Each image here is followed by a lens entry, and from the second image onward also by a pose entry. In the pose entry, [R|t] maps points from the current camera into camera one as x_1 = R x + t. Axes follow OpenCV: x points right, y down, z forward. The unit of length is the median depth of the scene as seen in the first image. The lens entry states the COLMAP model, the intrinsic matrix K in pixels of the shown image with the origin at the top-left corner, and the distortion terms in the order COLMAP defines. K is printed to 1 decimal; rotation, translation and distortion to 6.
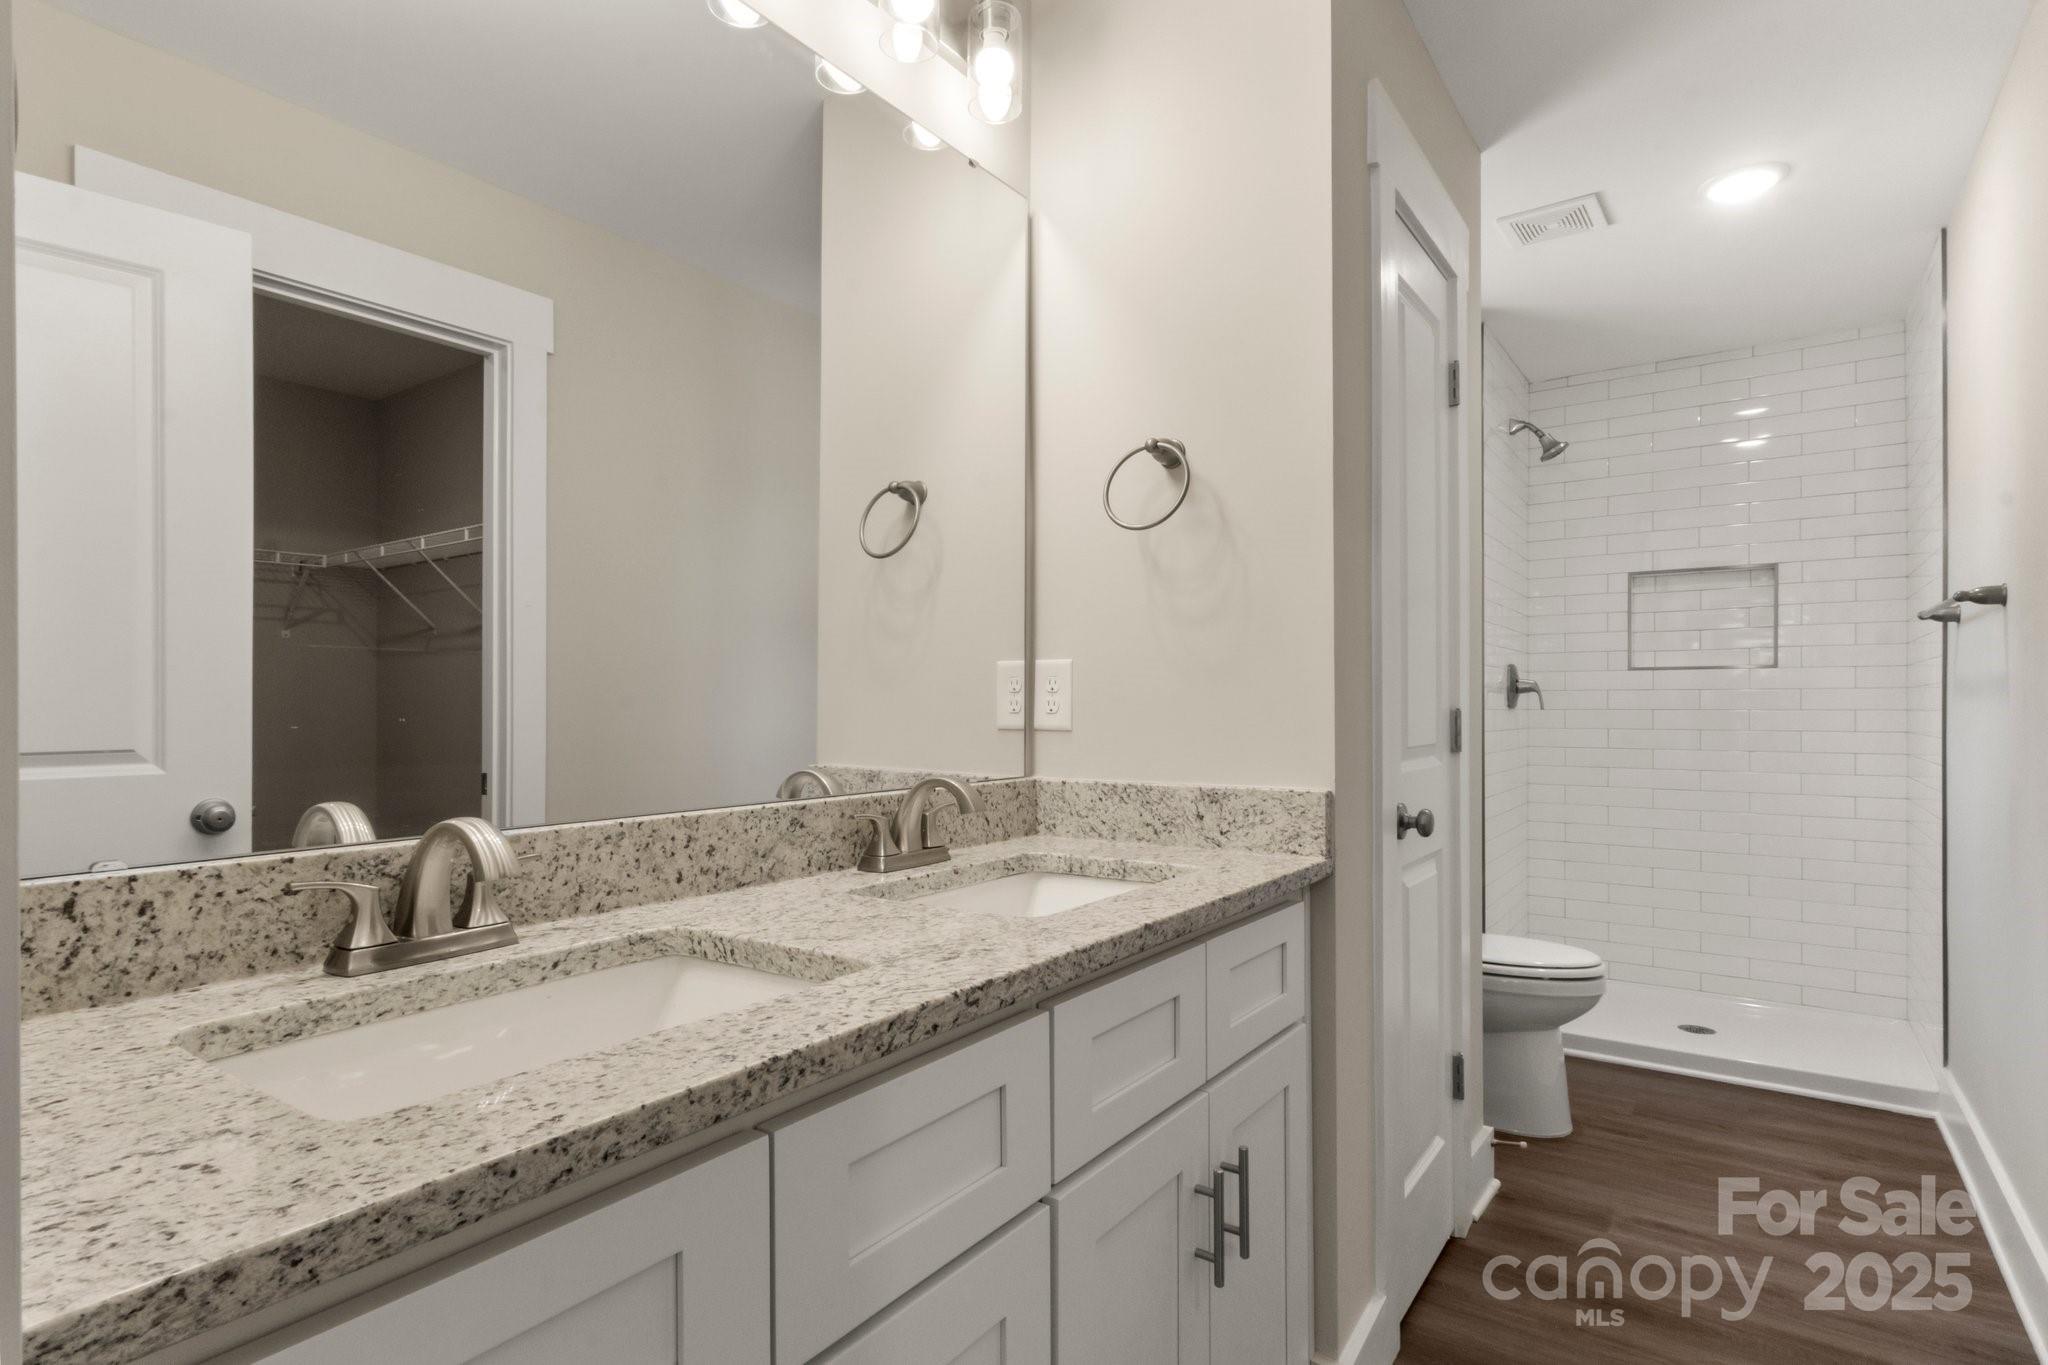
lens RADIAL K [[1019.5, 0, 1023.3], [0, 1019.5, 704.2], [0, 0, 1]] dist [0.004566, -0.000420]
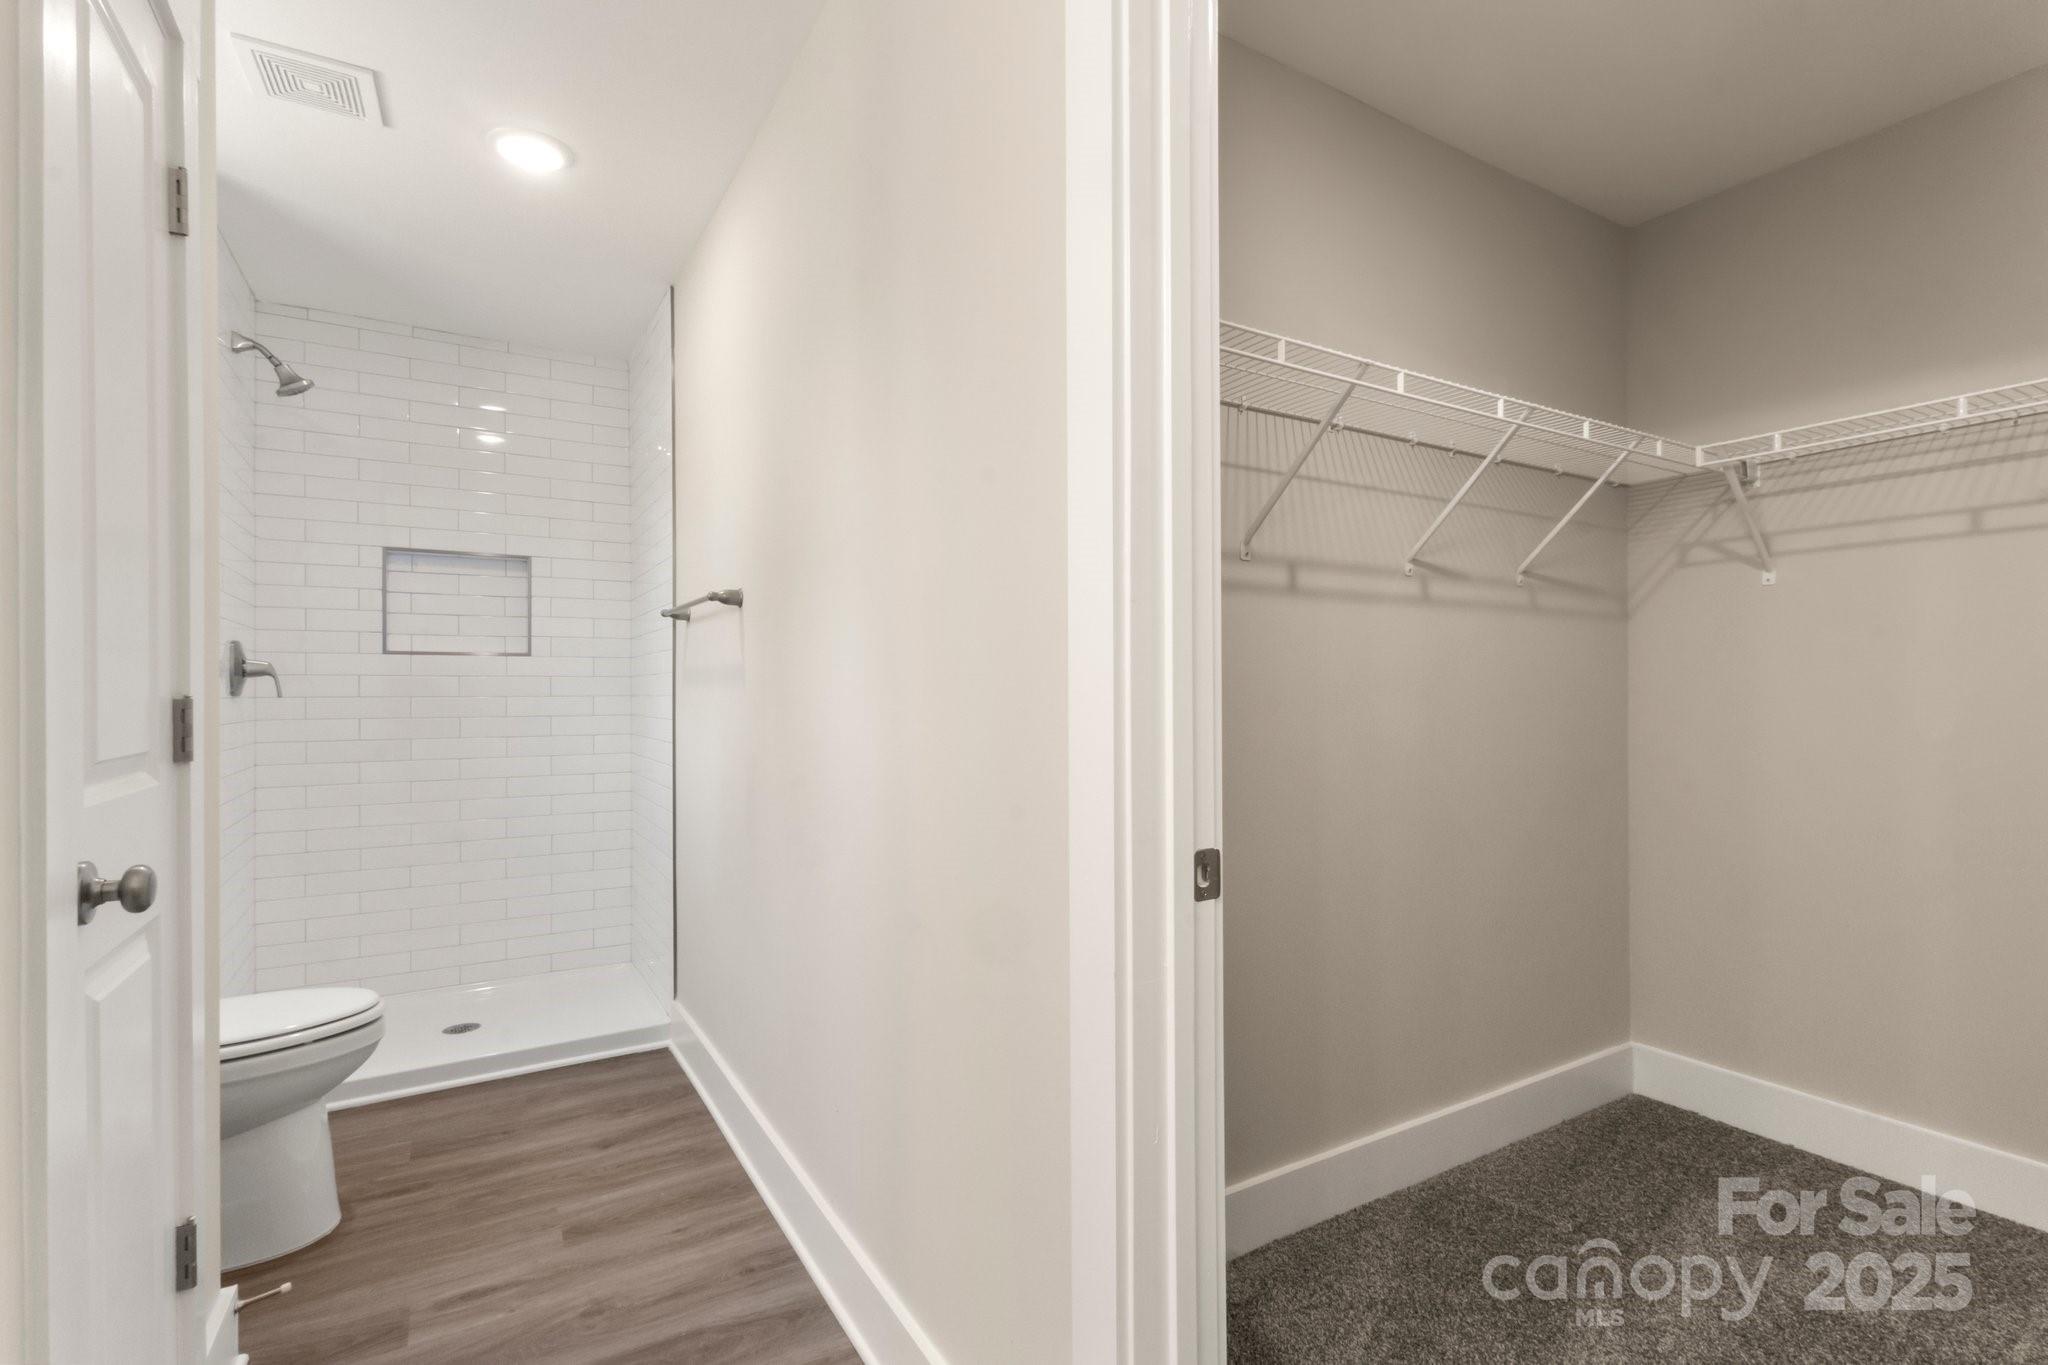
lens RADIAL K [[951.0, 0, 1022.0], [0, 951.0, 690.3], [0, 0, 1]] dist [0.006135, -0.000934]
pose [[0.398691, 0.000123, 0.917085, 0.057467], [0.001671, 0.999998, -0.000860, 0.001334], [-0.917084, 0.001876, 0.398690, 0.198873]]
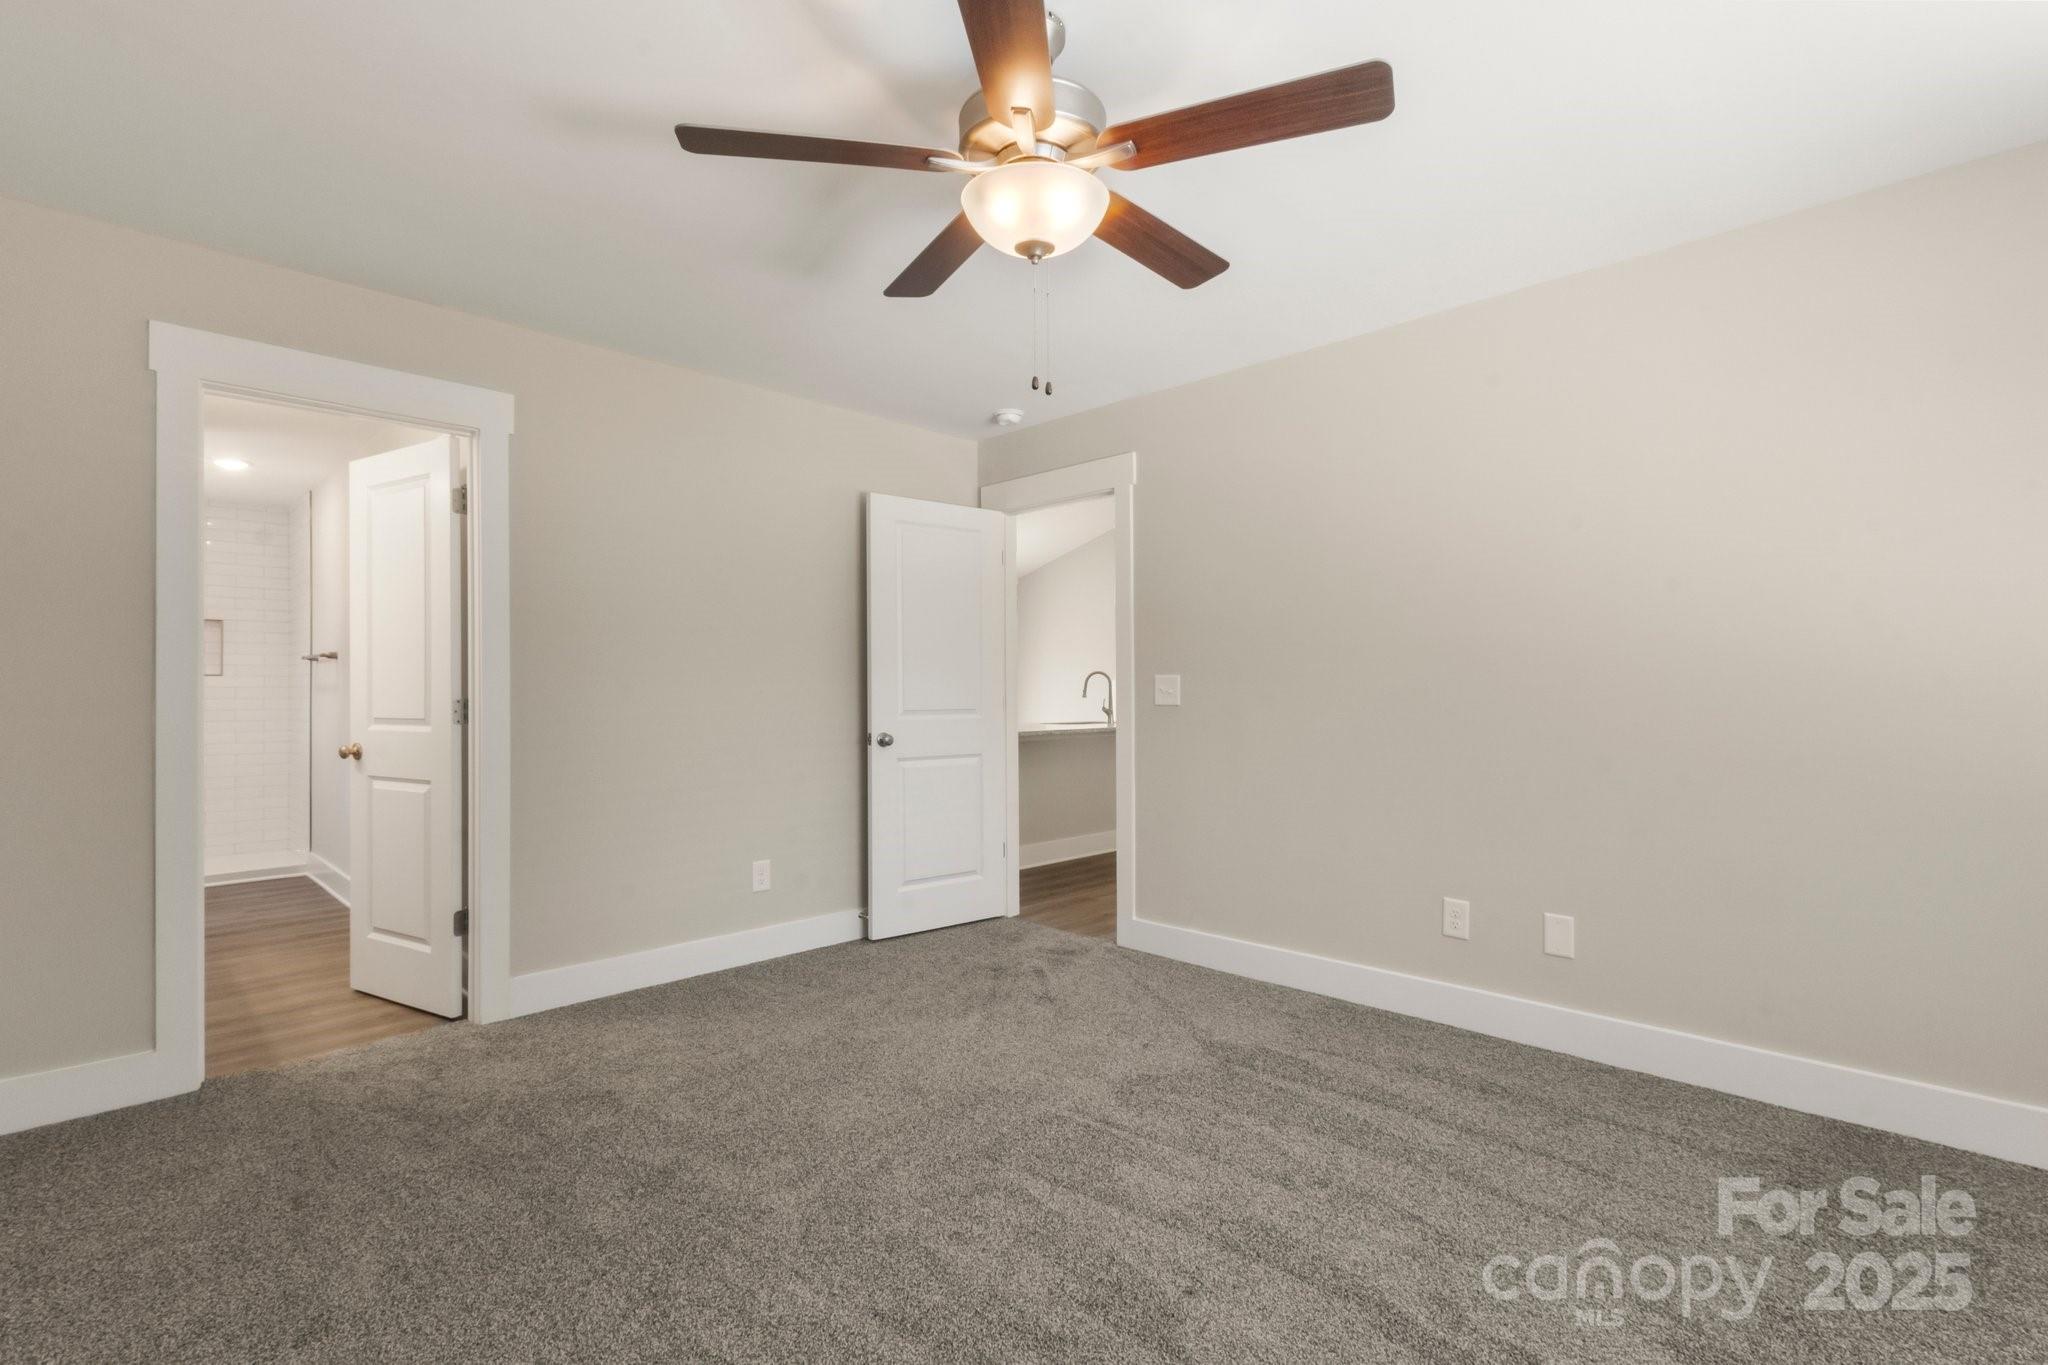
lens RADIAL K [[951.0, 0, 1033.7], [0, 951.0, 695.3], [0, 0, 1]] dist [0.006135, -0.000934]
pose [[0.162777, 0.003185, 0.986658, -0.969244], [-0.000644, 0.999995, -0.003121, 0.004170], [-0.986663, -0.000127, 0.162778, -0.970661]]
